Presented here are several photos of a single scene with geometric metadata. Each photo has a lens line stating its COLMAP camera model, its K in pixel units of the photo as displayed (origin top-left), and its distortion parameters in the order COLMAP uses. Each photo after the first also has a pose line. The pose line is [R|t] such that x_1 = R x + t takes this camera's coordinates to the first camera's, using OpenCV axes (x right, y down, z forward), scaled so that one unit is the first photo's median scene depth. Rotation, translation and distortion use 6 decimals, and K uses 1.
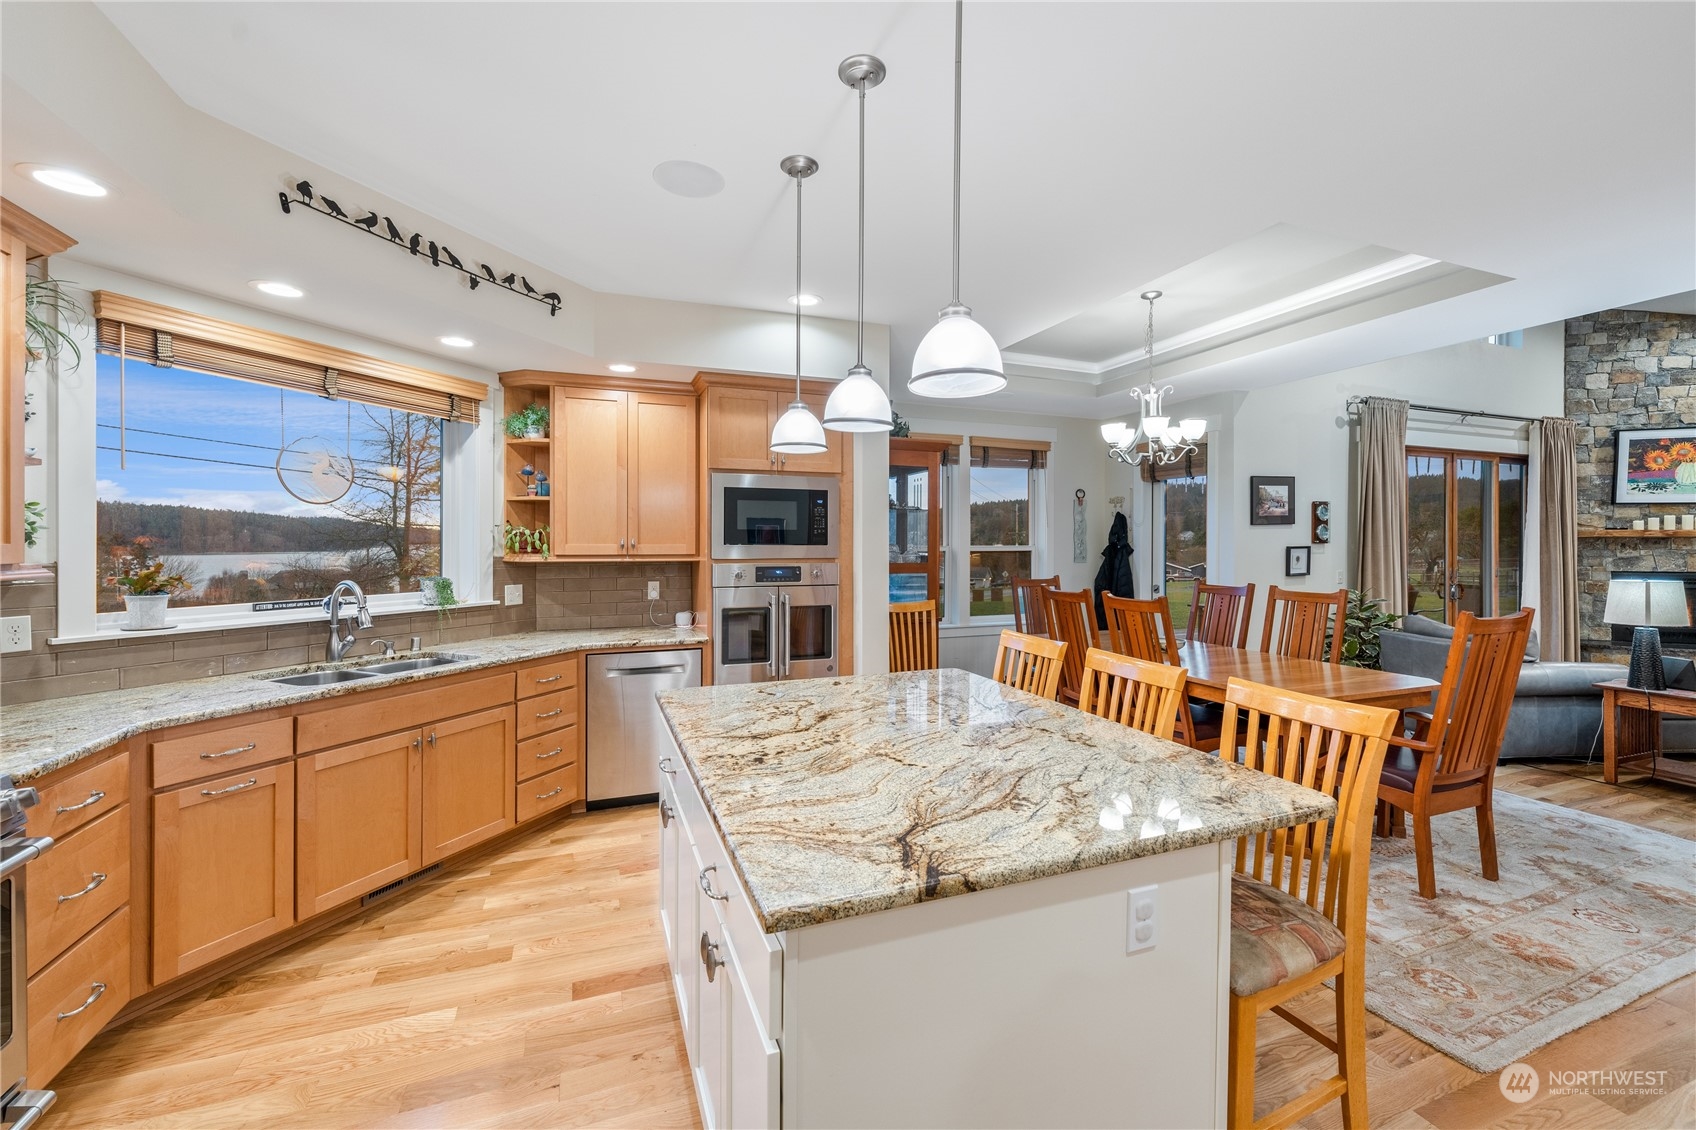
lens RADIAL K [[690.4, 0, 844.1], [0, 690.4, 549.0], [0, 0, 1]] dist [-0.008310, 0.000719]
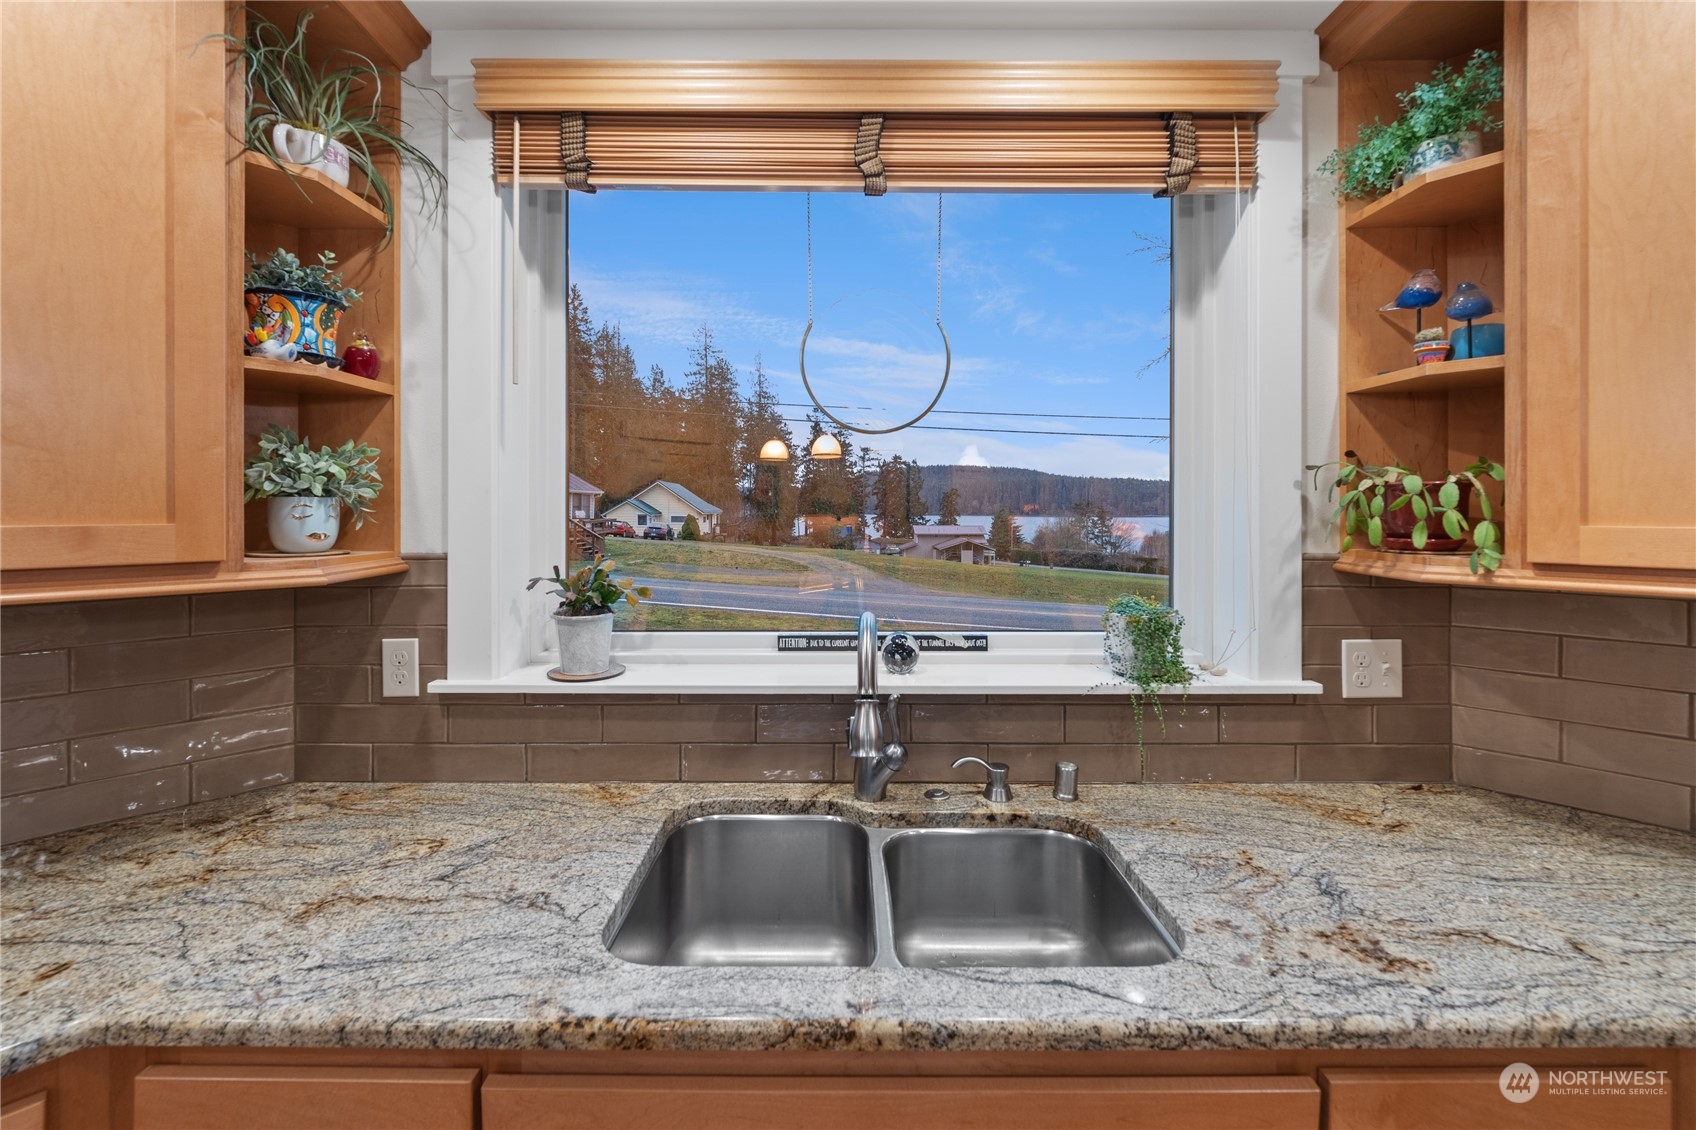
lens RADIAL K [[690.4, 0, 854.4], [0, 690.4, 510.3], [0, 0, 1]] dist [-0.008310, 0.000719]
pose [[0.403433, -0.002323, -0.915006, -0.249313], [-0.005305, 0.999974, -0.004877, -0.008256], [0.914994, 0.006821, 0.403411, 0.576983]]
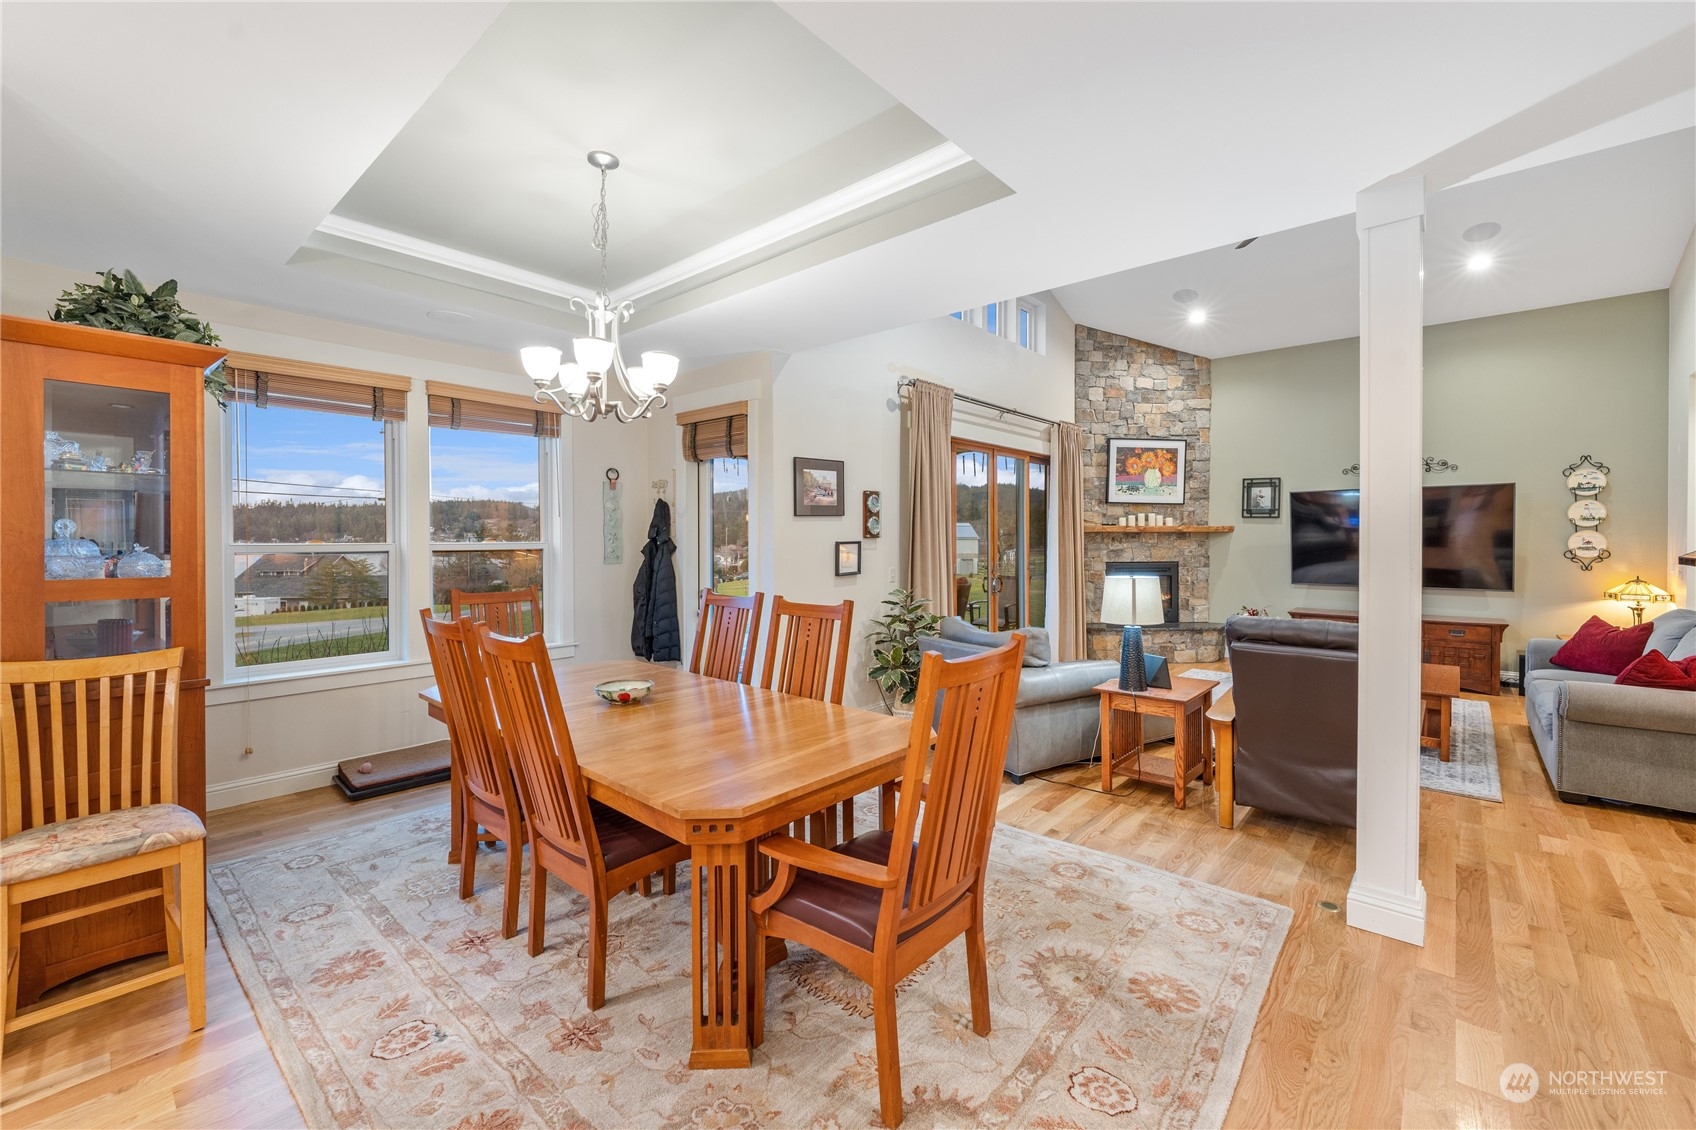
lens RADIAL K [[690.4, 0, 854.9], [0, 690.4, 545.4], [0, 0, 1]] dist [-0.008310, 0.000719]
pose [[0.880210, -0.006786, 0.474537, 0.349555], [0.005500, 0.999976, 0.004098, -0.003341], [-0.474553, -0.000997, 0.880226, 0.312822]]
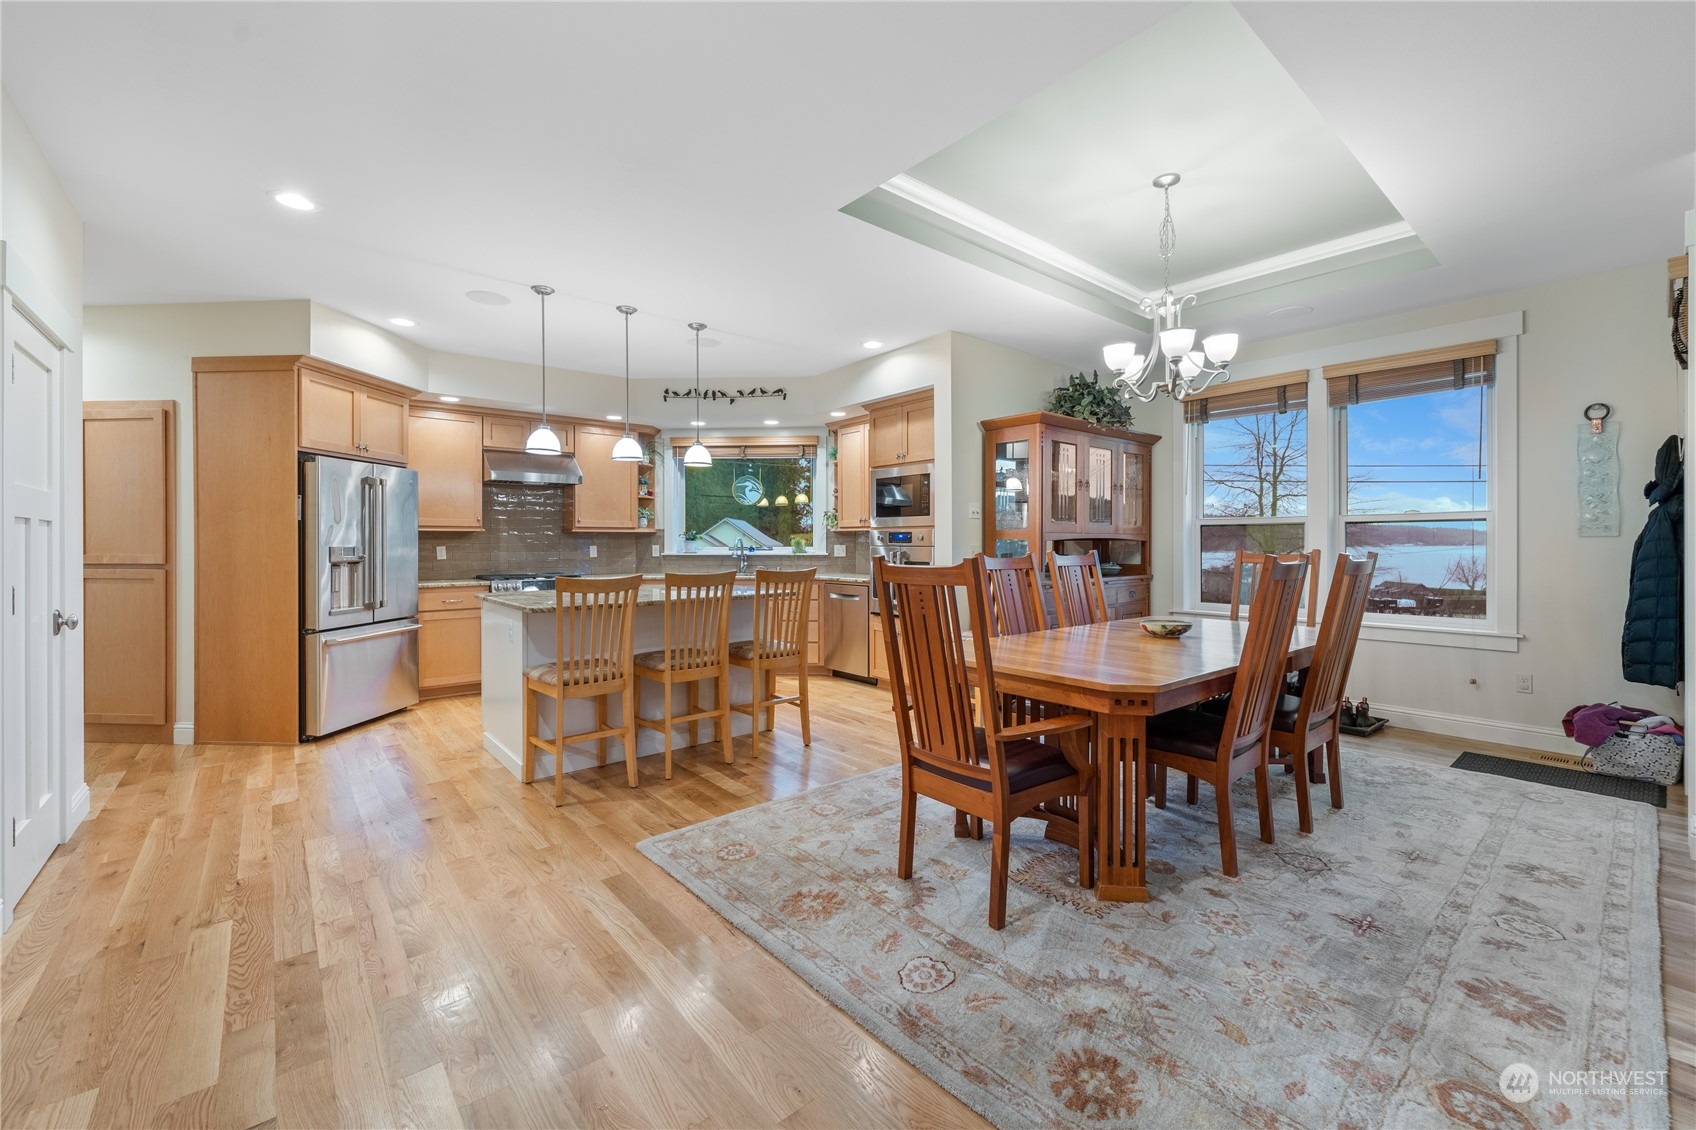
lens RADIAL K [[690.4, 0, 842.9], [0, 690.4, 543.6], [0, 0, 1]] dist [-0.008310, 0.000719]
pose [[0.319658, -0.002587, -0.947530, 1.086130], [-0.005385, 0.999975, -0.004546, 0.051284], [0.947518, 0.006556, 0.319636, 0.411471]]
